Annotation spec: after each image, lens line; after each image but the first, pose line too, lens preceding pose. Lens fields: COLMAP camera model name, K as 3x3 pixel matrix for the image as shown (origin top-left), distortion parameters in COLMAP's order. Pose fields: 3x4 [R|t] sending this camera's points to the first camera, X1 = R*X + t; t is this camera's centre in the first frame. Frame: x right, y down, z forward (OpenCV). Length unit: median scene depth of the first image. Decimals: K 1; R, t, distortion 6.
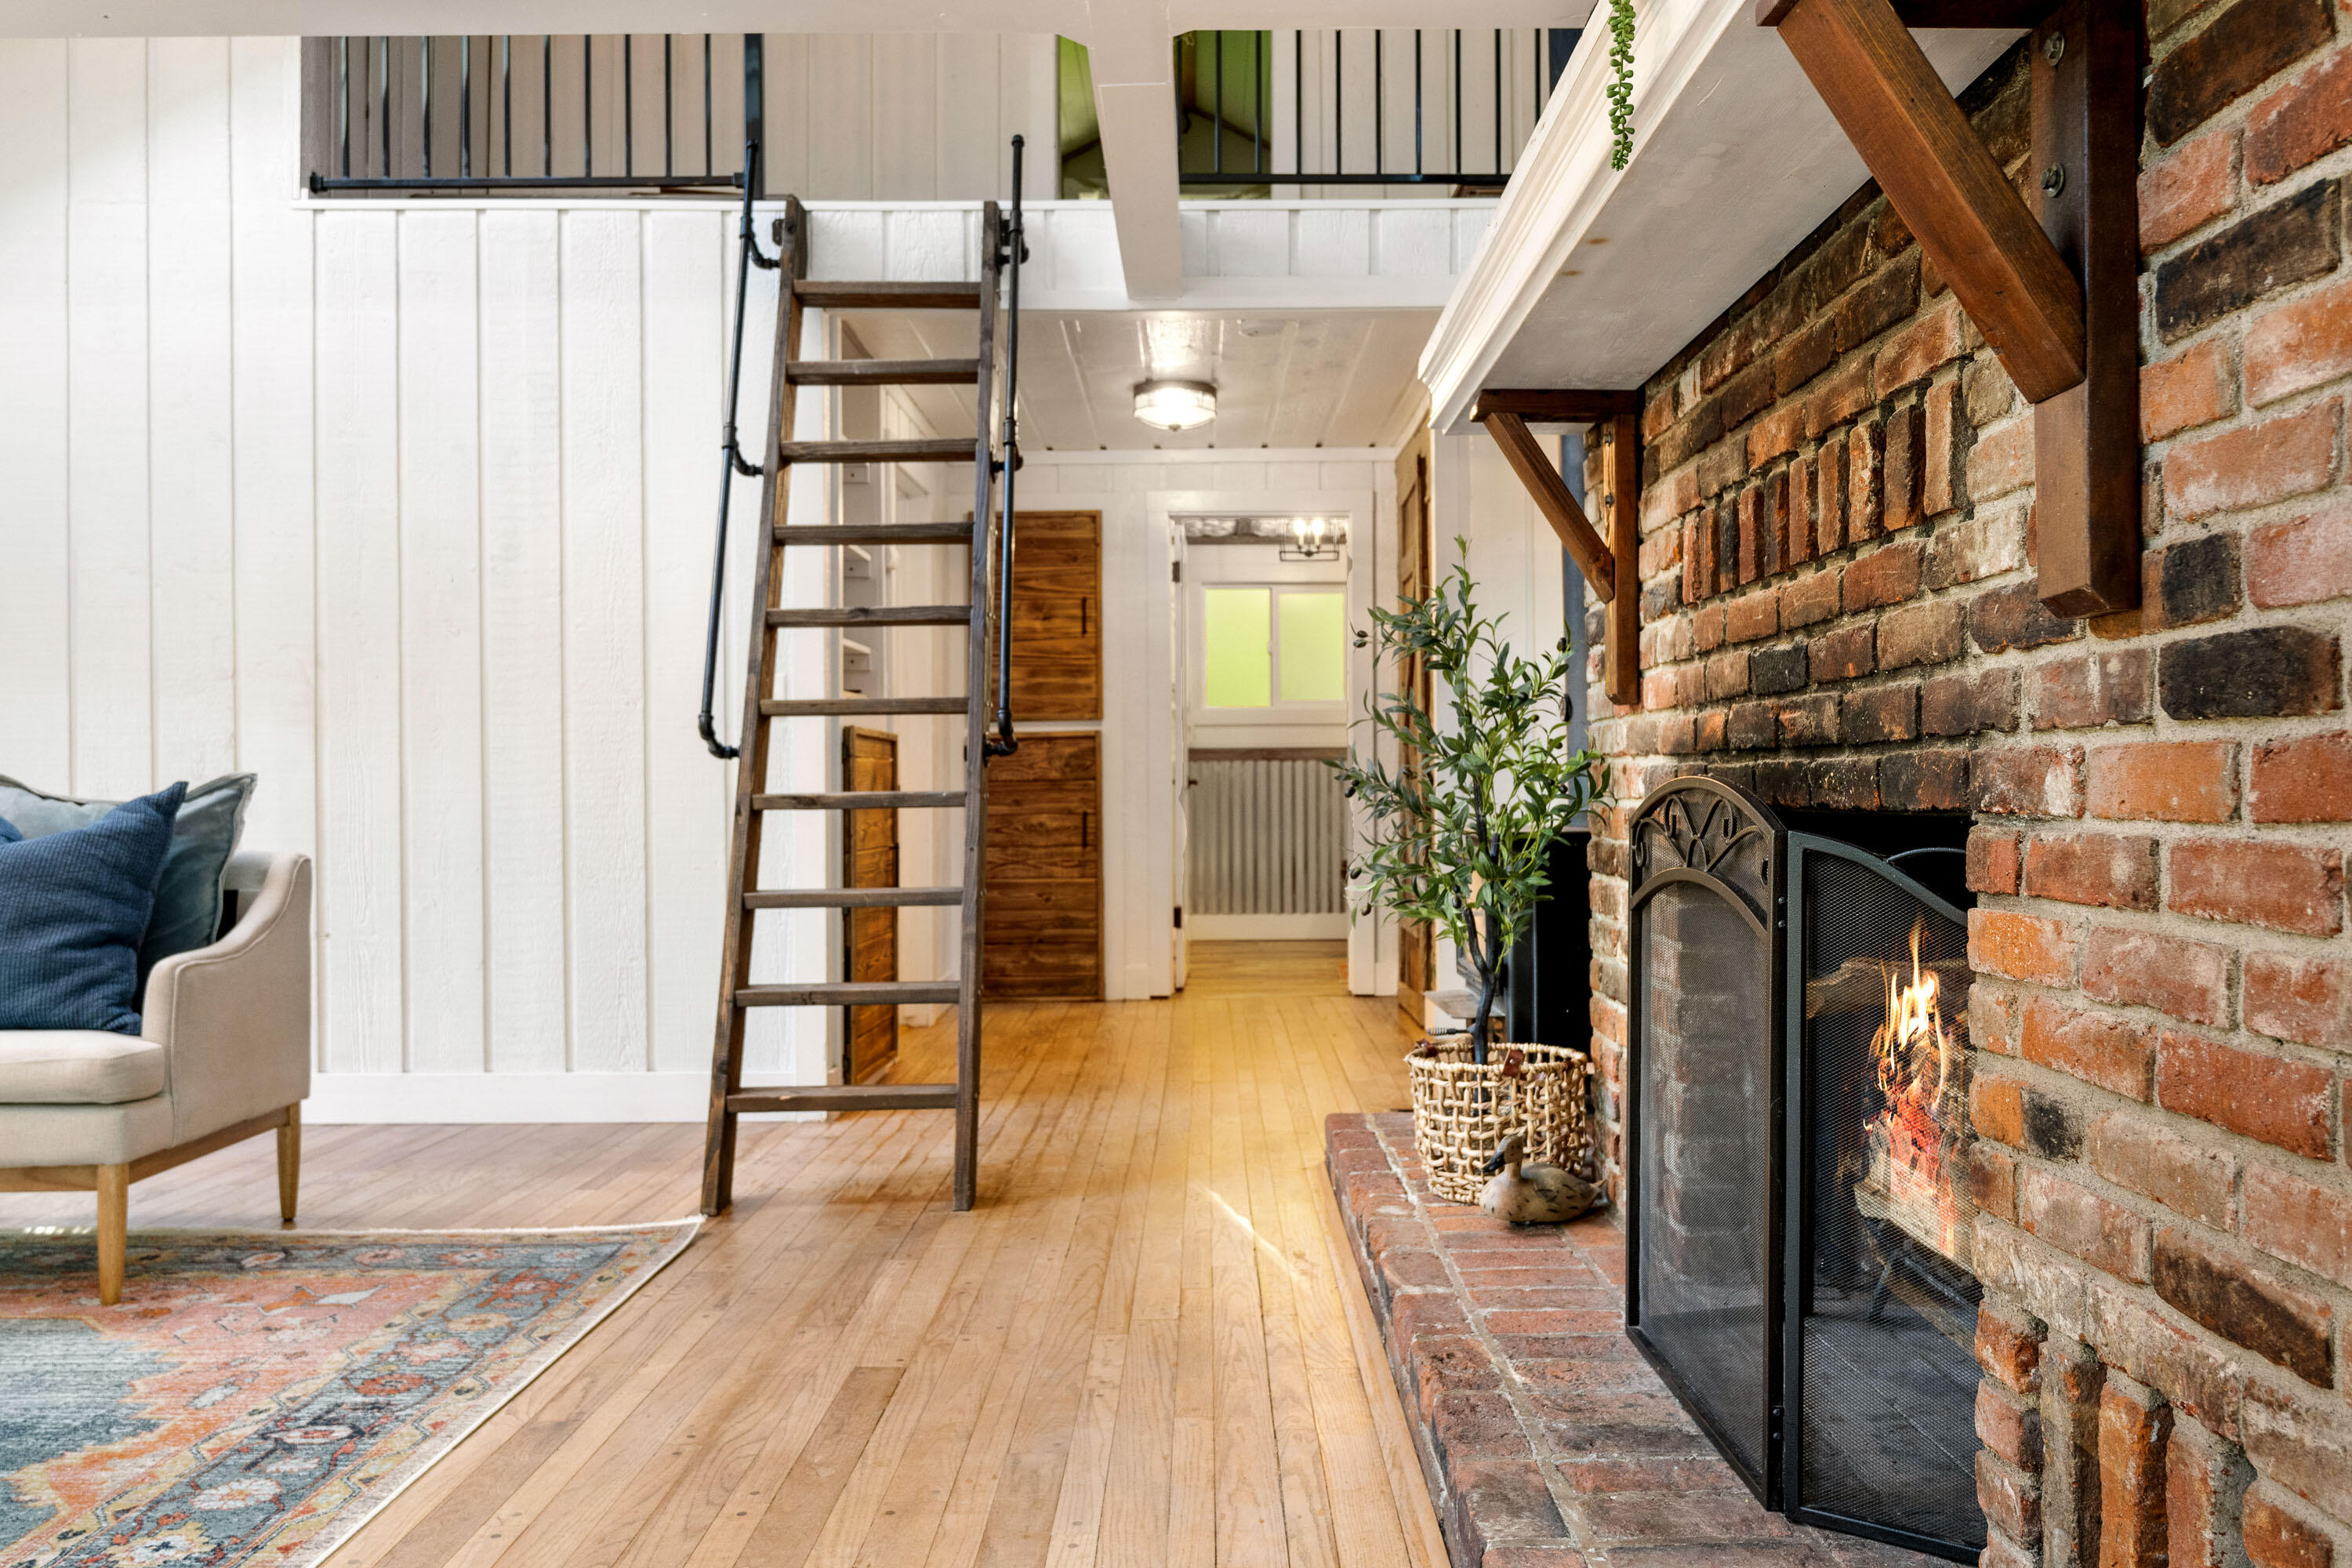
lens RADIAL K [[1756.9, 0, 1235.3], [0, 1756.9, 794.2], [0, 0, 1]] dist [-0.012168, 0.009636]
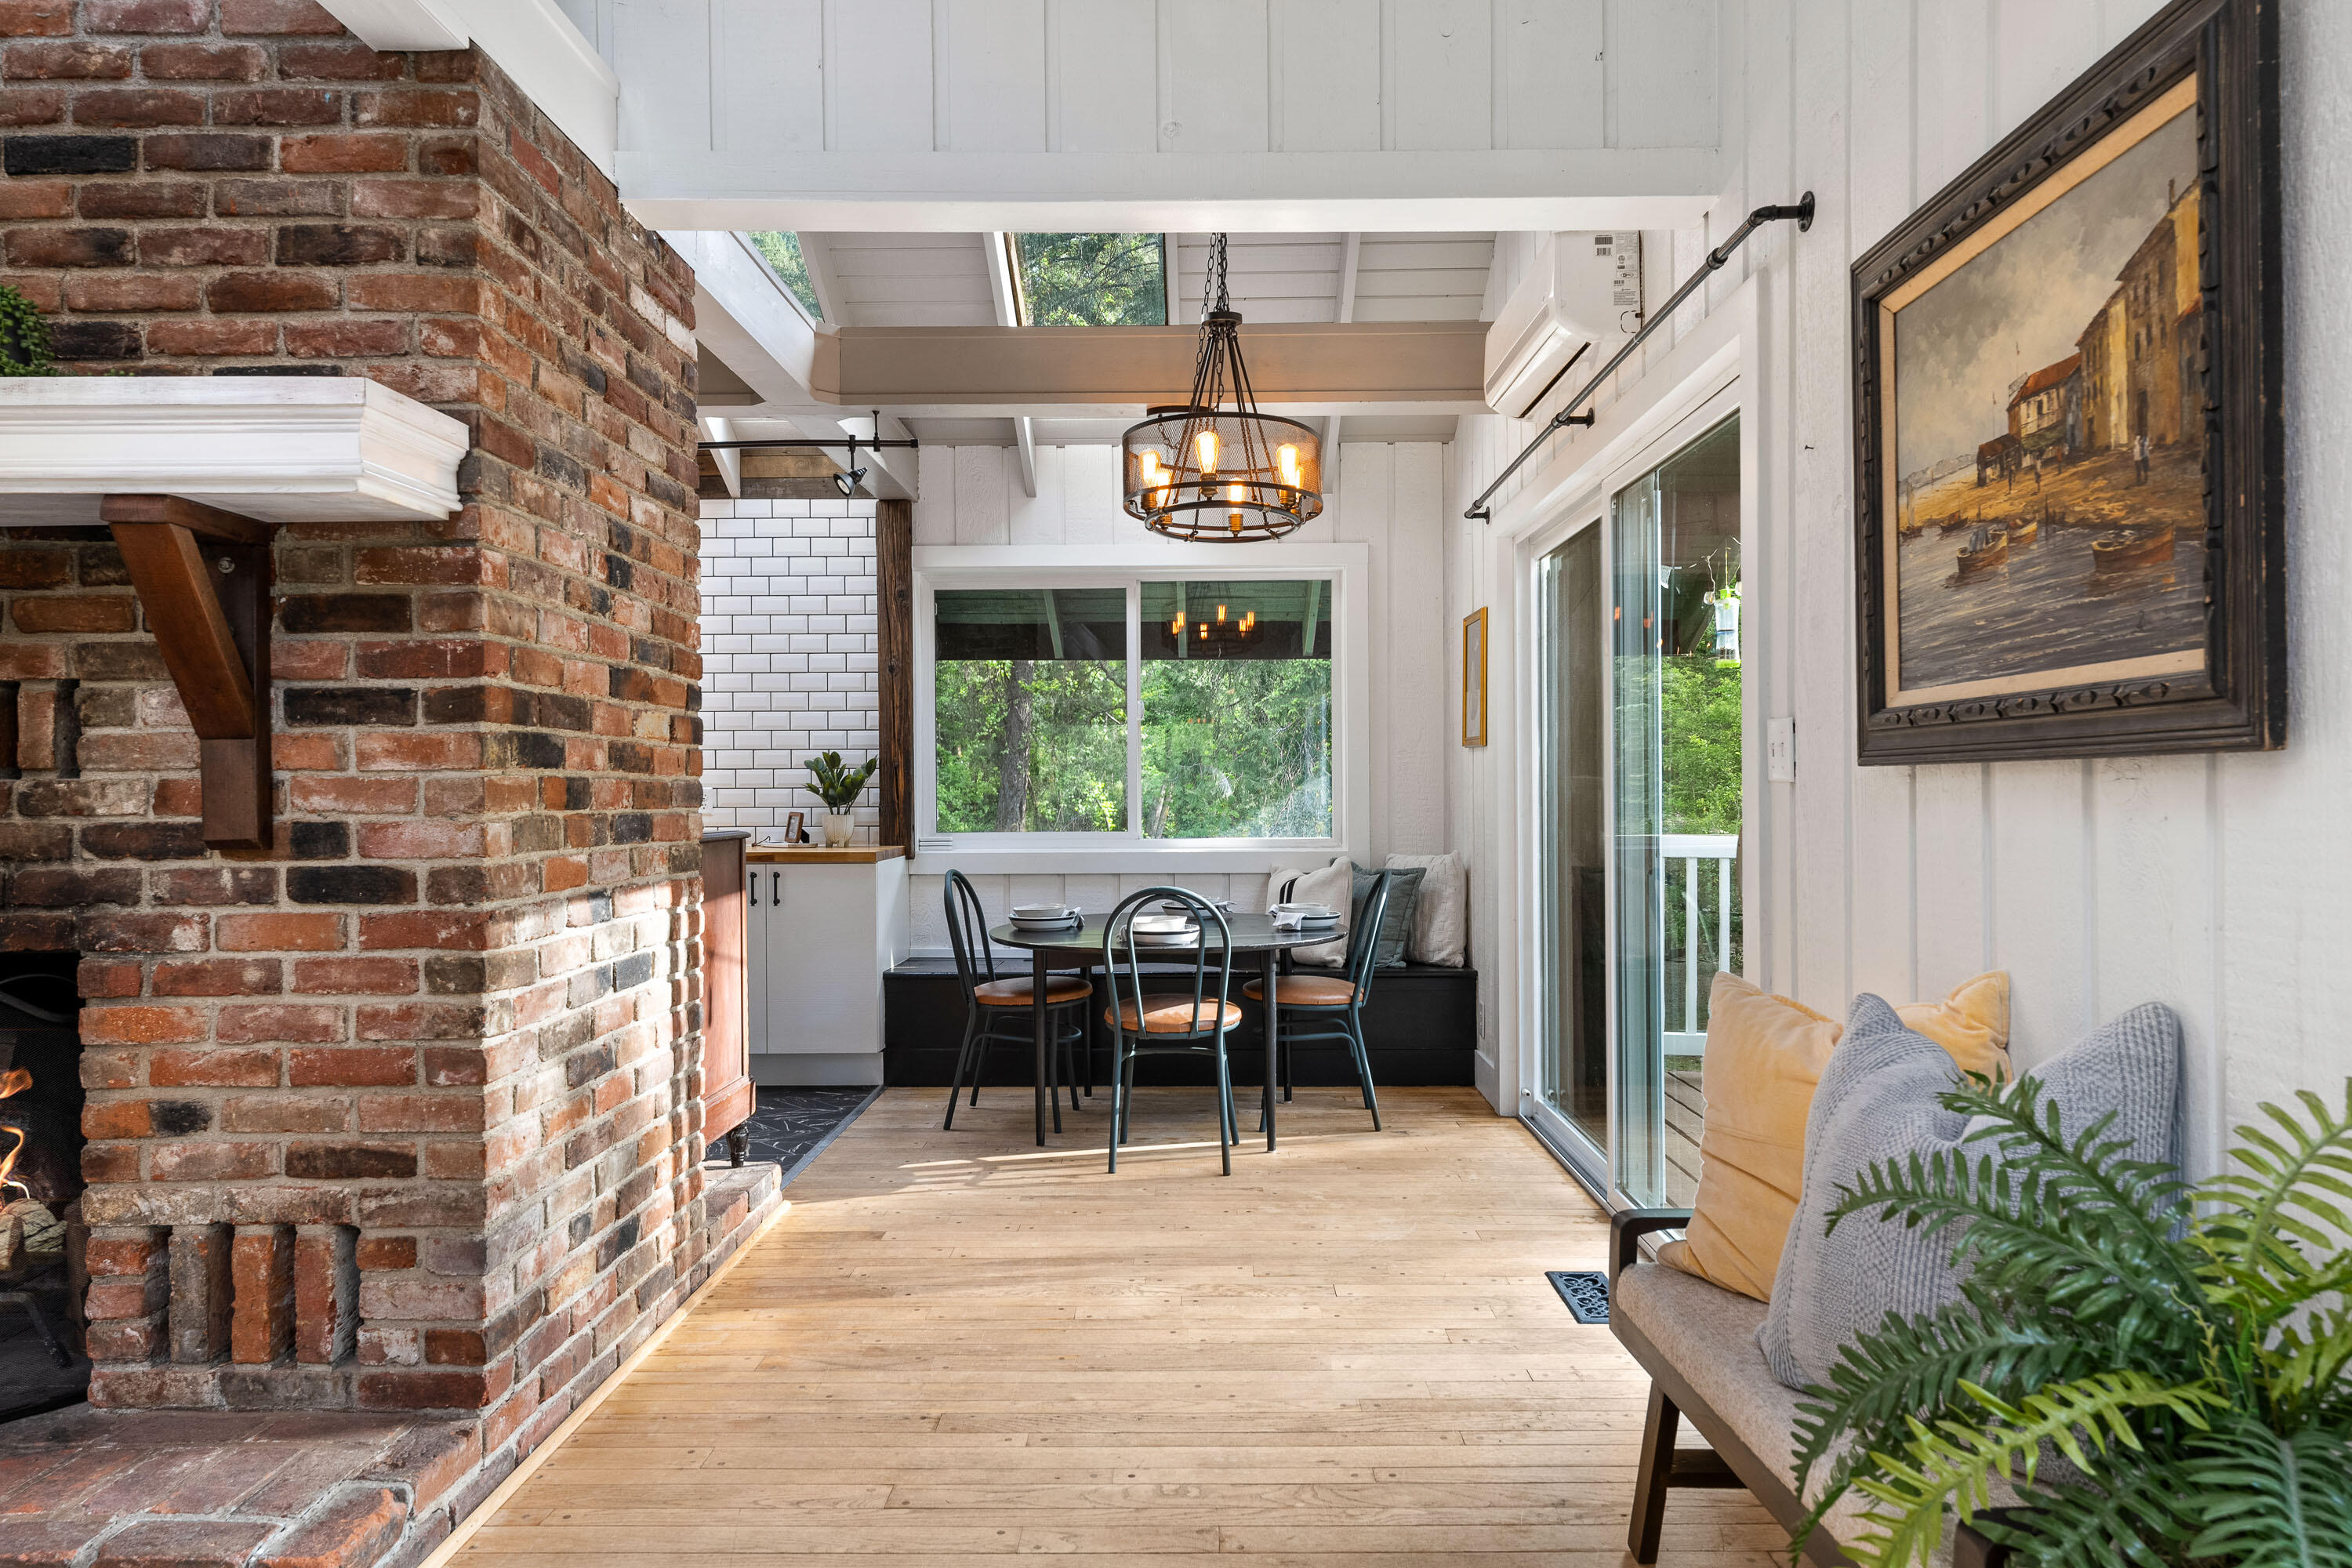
lens RADIAL K [[1554.4, 0, 1173.0], [0, 1554.4, 791.6], [0, 0, 1]] dist [0.014931, -0.003029]
pose [[0.028141, 0.001779, 0.999602, -0.403520], [0.014837, 0.999888, -0.002197, -0.047655], [-0.999494, 0.014893, 0.028111, -0.037271]]
